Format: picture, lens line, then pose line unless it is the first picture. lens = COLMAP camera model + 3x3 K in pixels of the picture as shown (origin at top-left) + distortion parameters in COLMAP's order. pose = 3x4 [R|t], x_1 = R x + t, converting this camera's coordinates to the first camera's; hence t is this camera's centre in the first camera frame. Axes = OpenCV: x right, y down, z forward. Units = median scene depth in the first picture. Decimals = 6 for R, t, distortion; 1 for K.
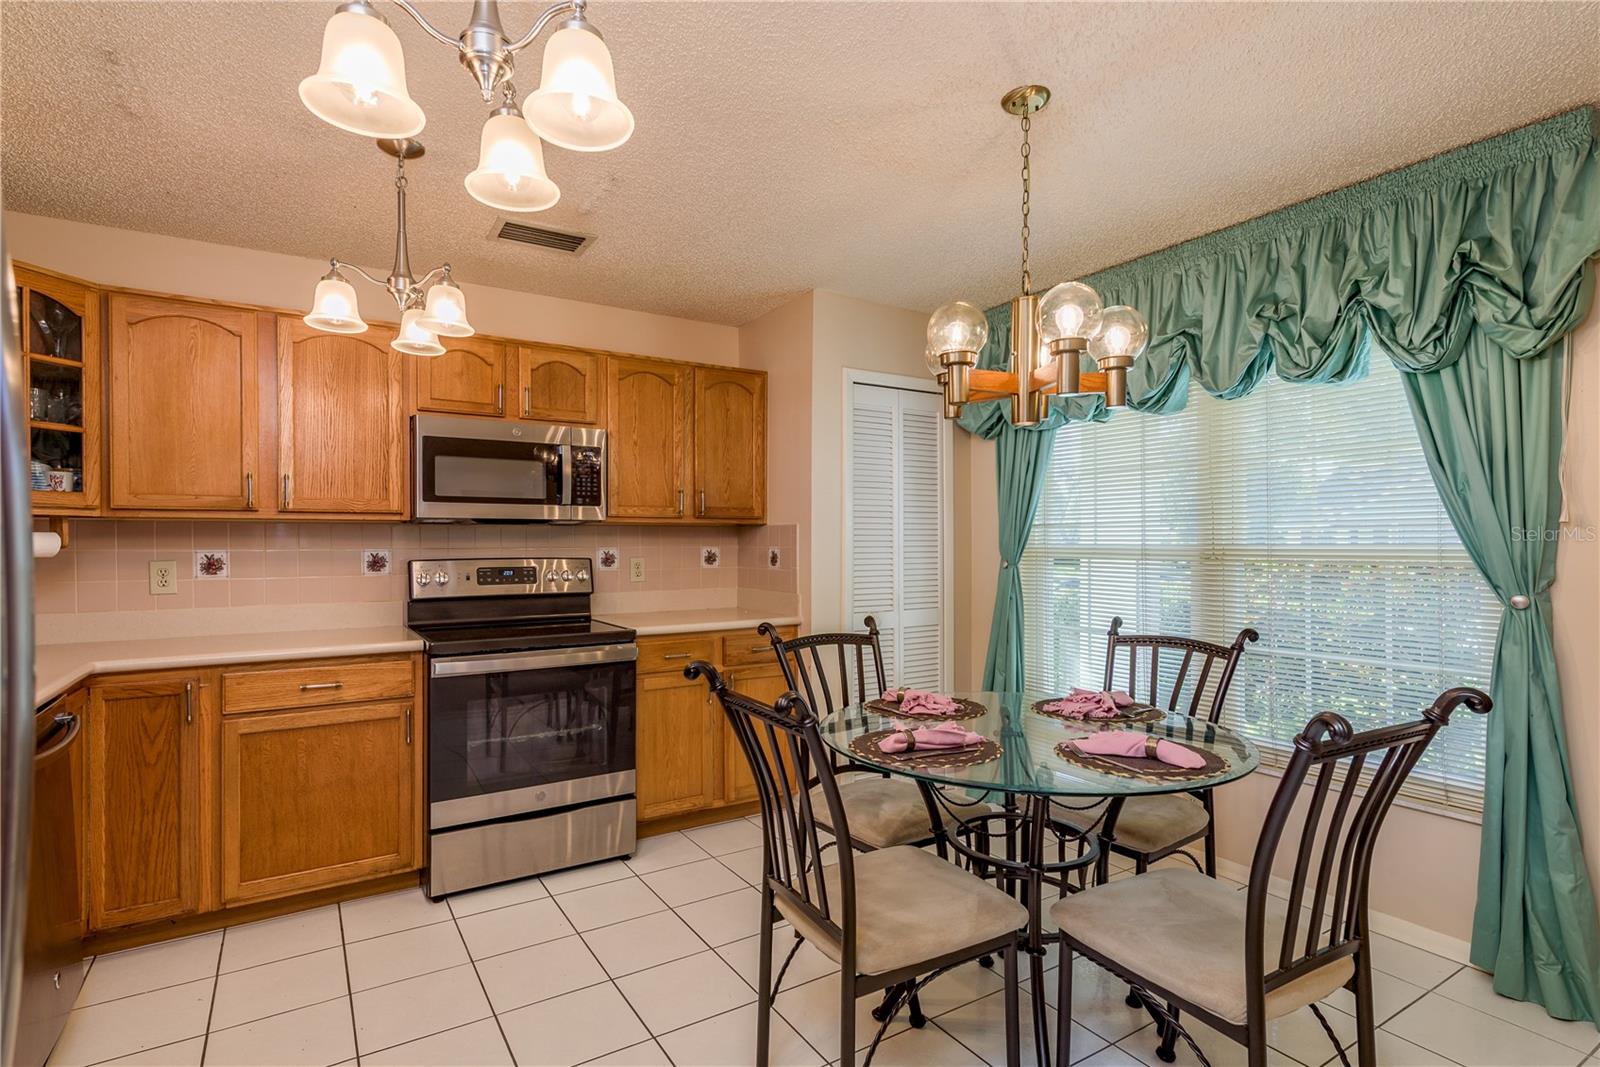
lens RADIAL K [[801.9, 0, 803.5], [0, 801.9, 543.9], [0, 0, 1]] dist [0.019326, -0.008796]
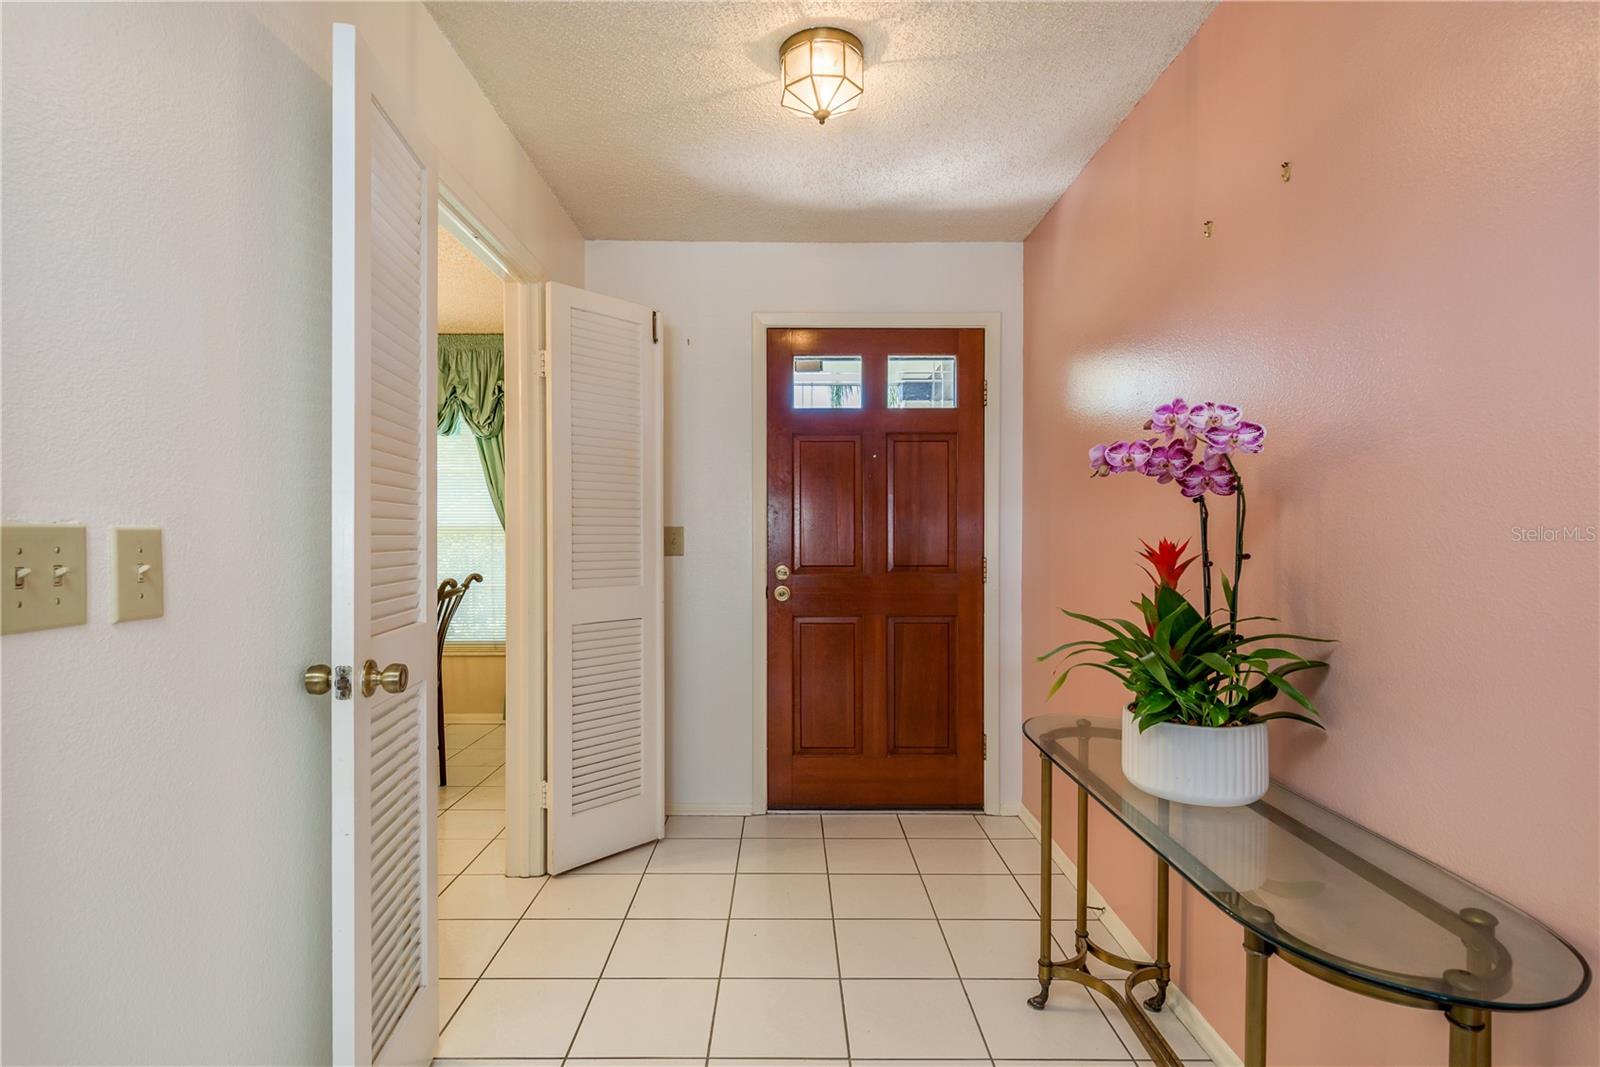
lens RADIAL K [[801.9, 0, 790.6], [0, 801.9, 540.1], [0, 0, 1]] dist [0.019326, -0.008796]
pose [[0.543301, -0.009163, 0.839488, -0.460982], [-0.000259, 0.999939, 0.011083, 0.018594], [-0.839538, -0.006239, 0.543265, -0.668634]]
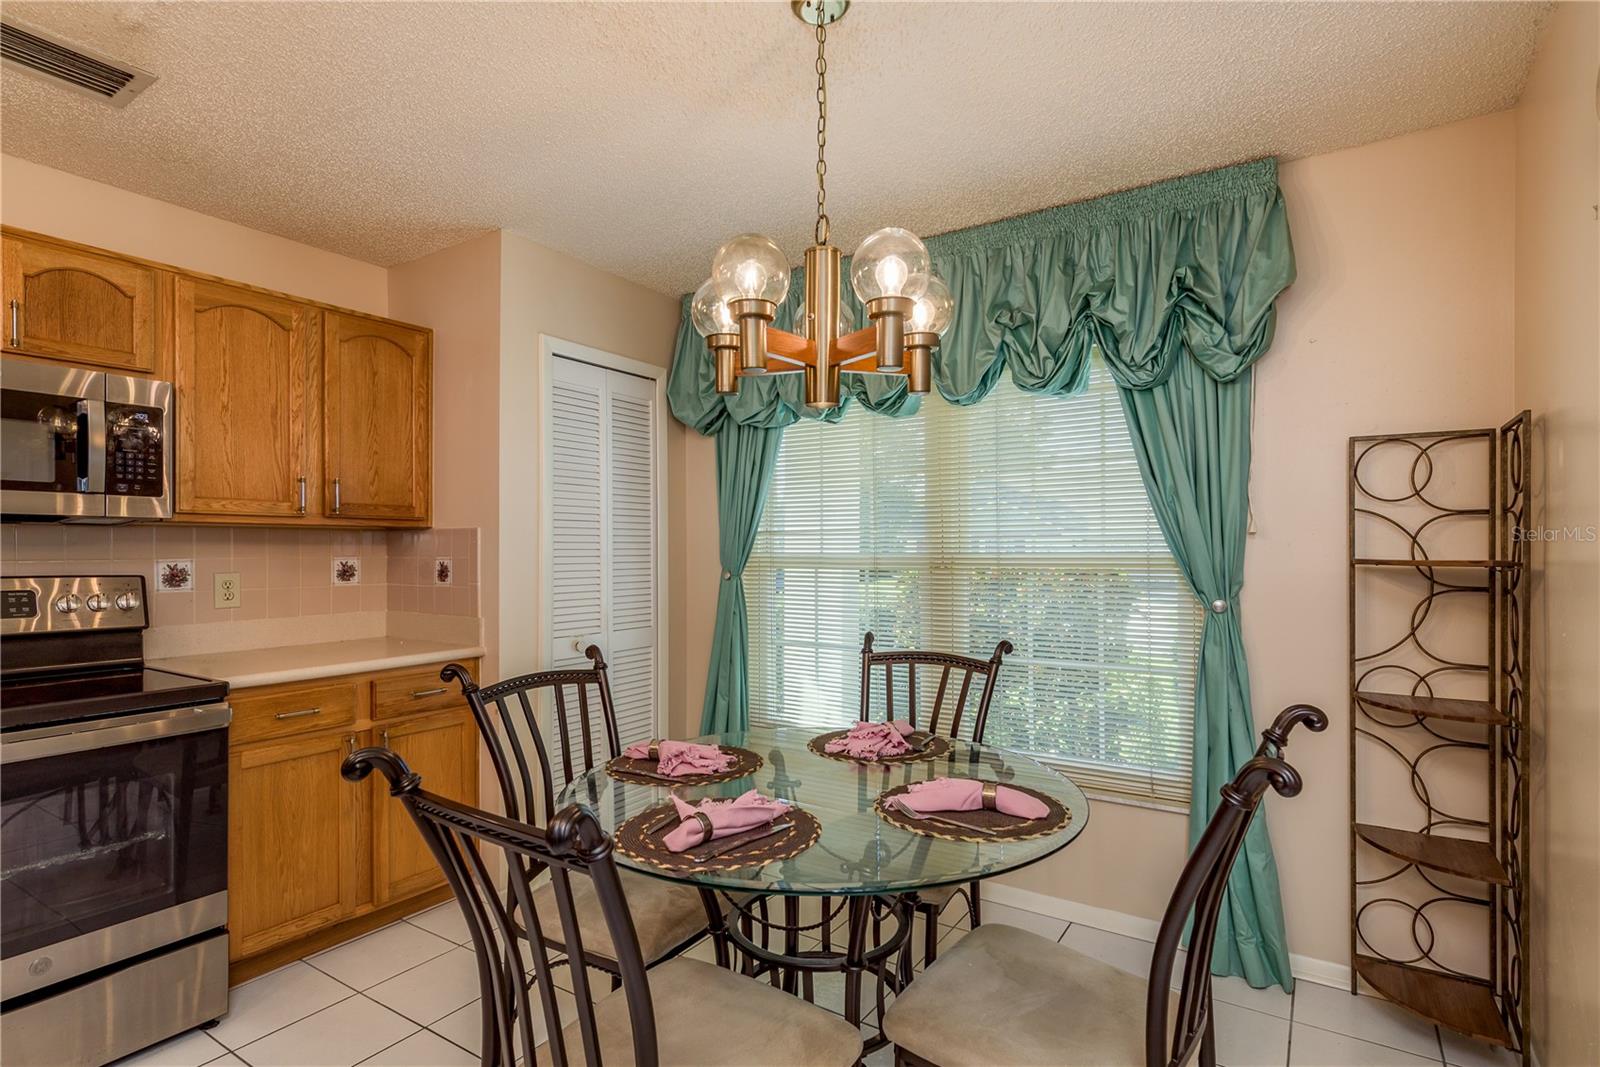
lens RADIAL K [[801.9, 0, 807.8], [0, 801.9, 550.8], [0, 0, 1]] dist [0.019326, -0.008796]
pose [[0.909196, -0.000242, 0.416367, -0.056028], [0.001031, 0.999998, -0.001670, -0.000930], [-0.416366, 0.001948, 0.909195, 0.207671]]
